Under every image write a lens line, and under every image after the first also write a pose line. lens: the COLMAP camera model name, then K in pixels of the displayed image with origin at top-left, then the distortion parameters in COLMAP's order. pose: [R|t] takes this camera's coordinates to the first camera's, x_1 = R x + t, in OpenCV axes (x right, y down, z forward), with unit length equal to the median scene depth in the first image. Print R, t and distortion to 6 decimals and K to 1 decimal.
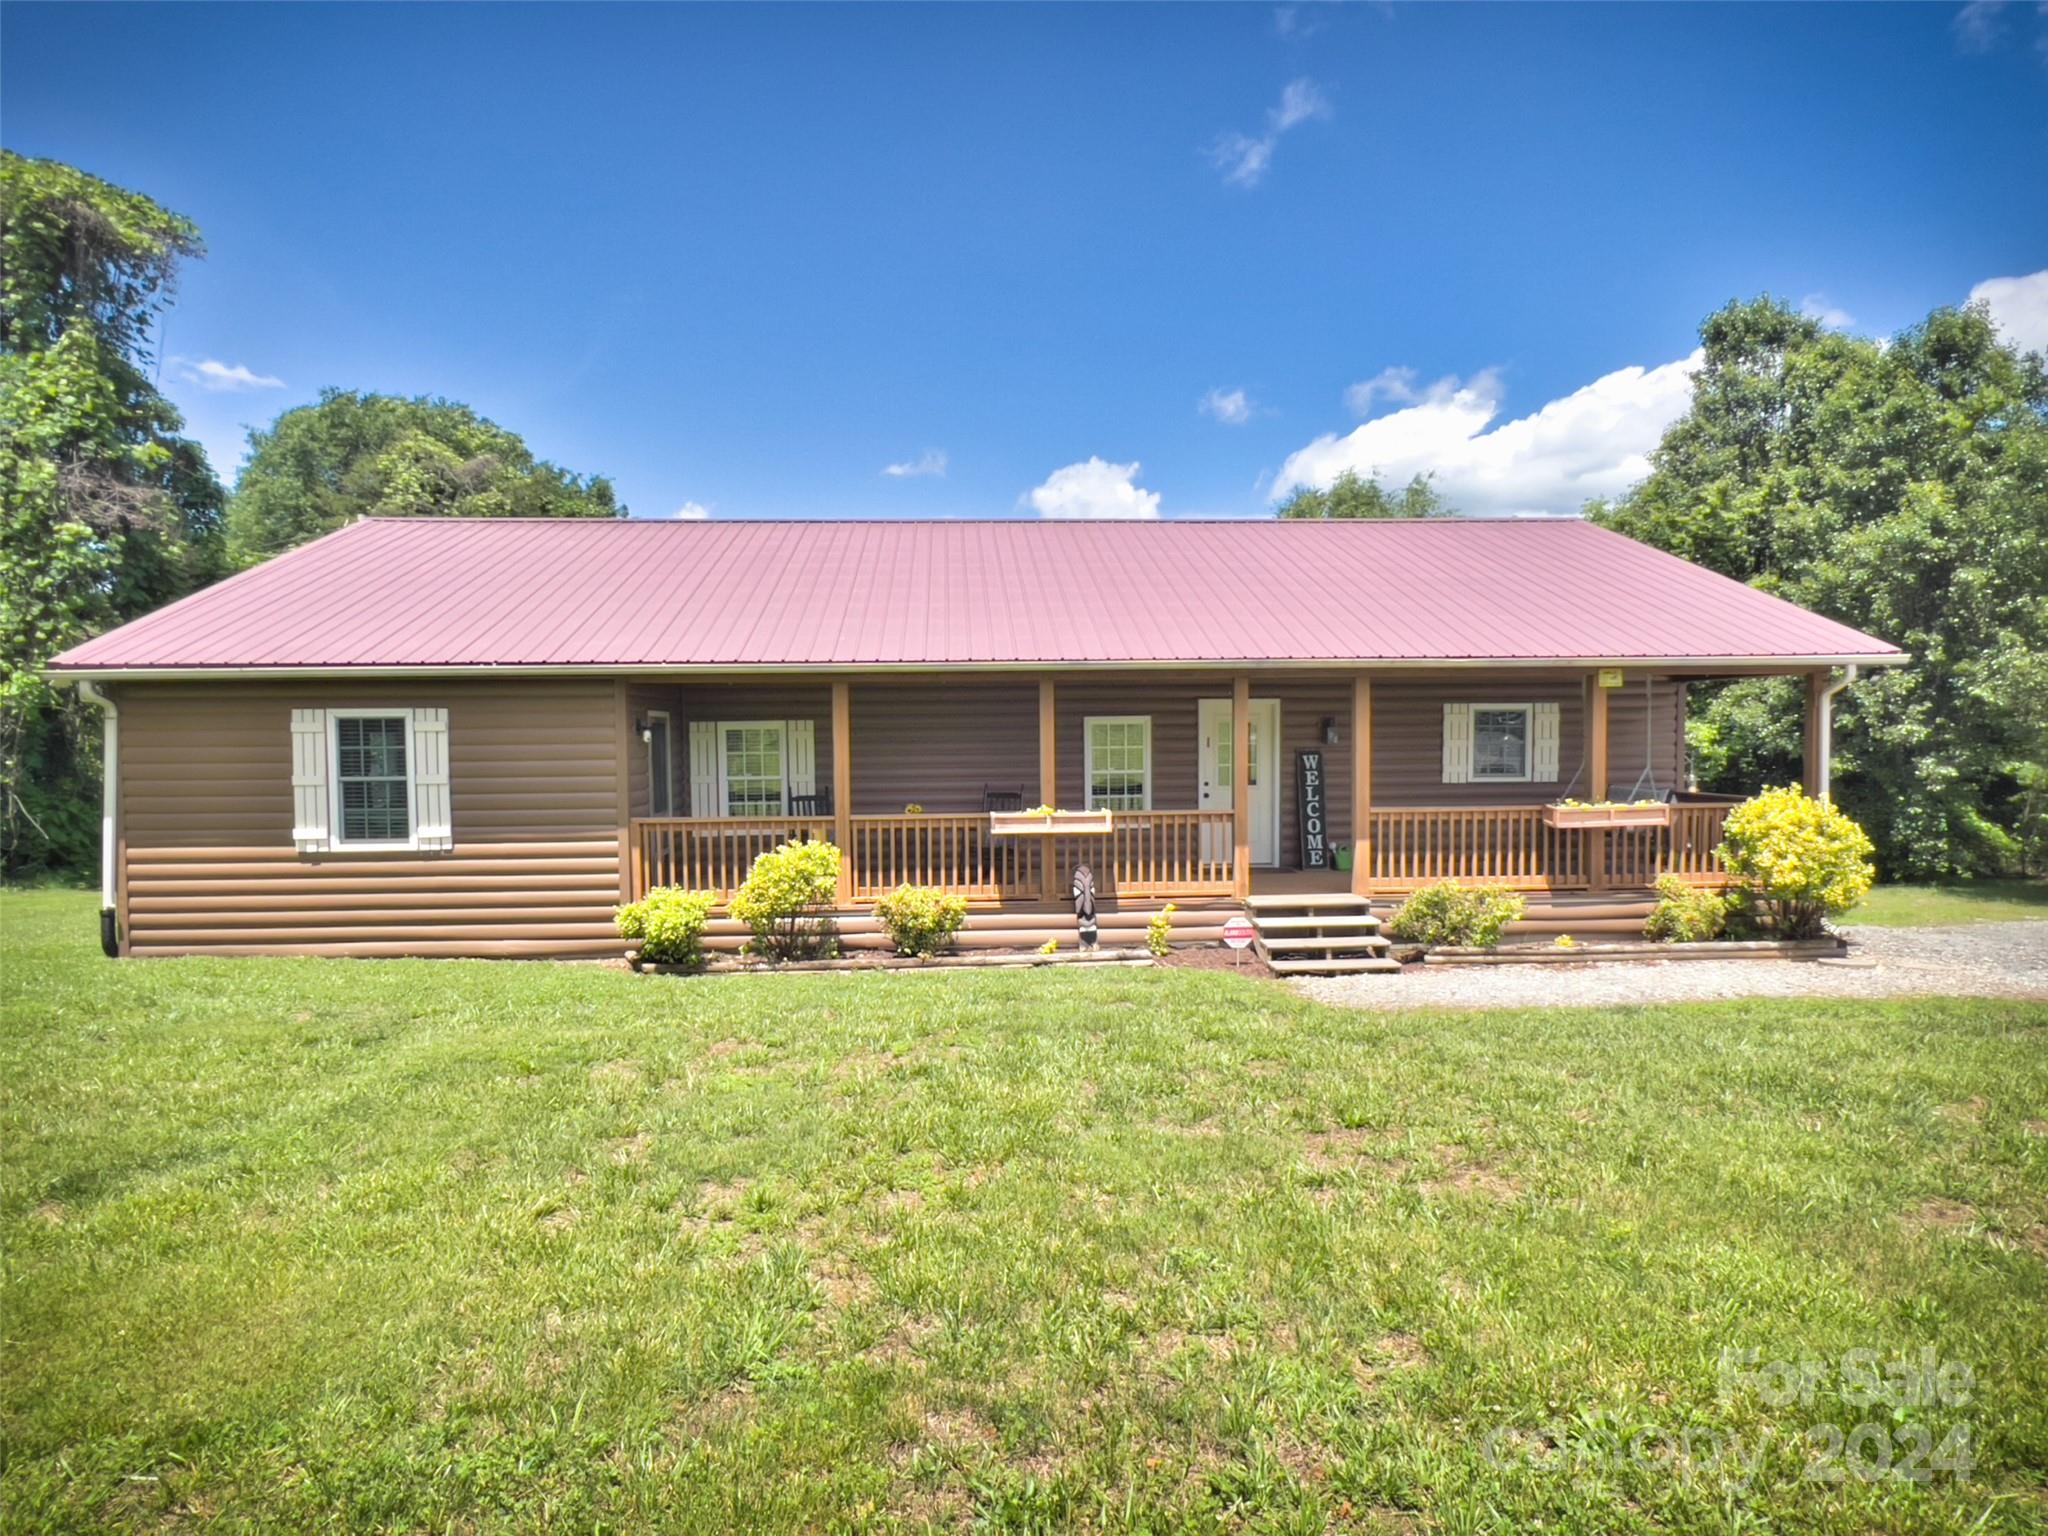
lens RADIAL K [[1104.9, 0, 1024.0], [0, 1104.9, 768.0], [0, 0, 1]] dist [0.002303, 0.000172]
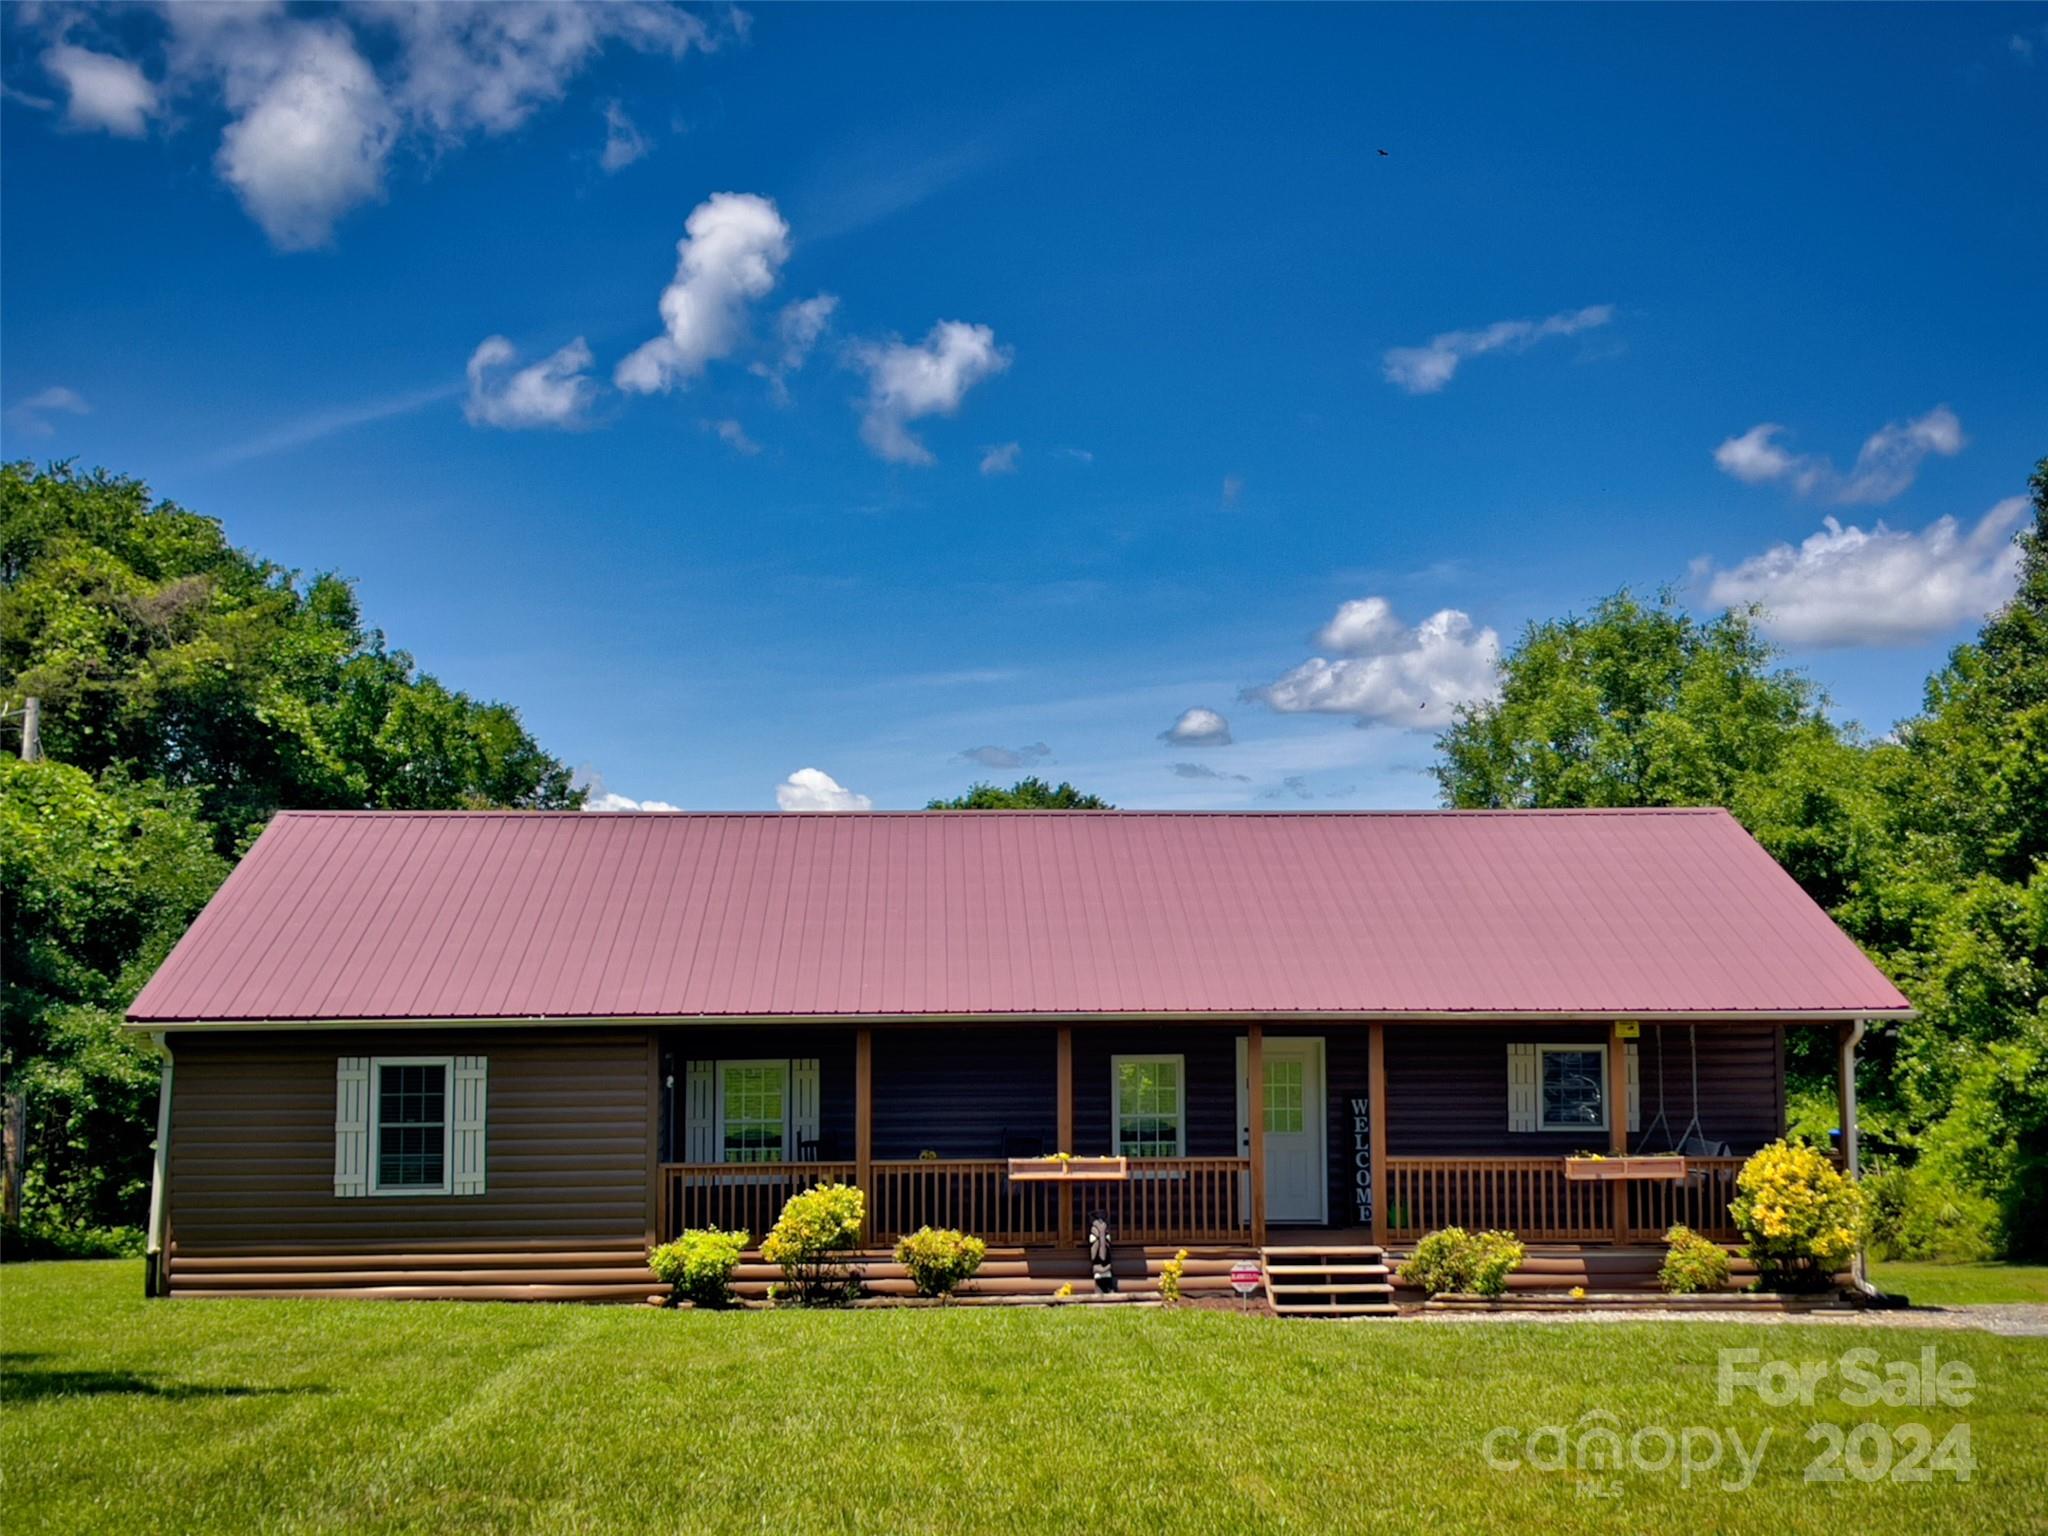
lens RADIAL K [[2571.7, 0, 1084.2], [0, 2571.7, 775.3], [0, 0, 1]] dist [0.232588, -0.740960]
pose [[0.999973, 0.004543, -0.005716, 0.052521], [-0.005175, 0.993246, -0.115912, -0.035296], [0.005150, 0.115939, 0.993243, -1.436856]]
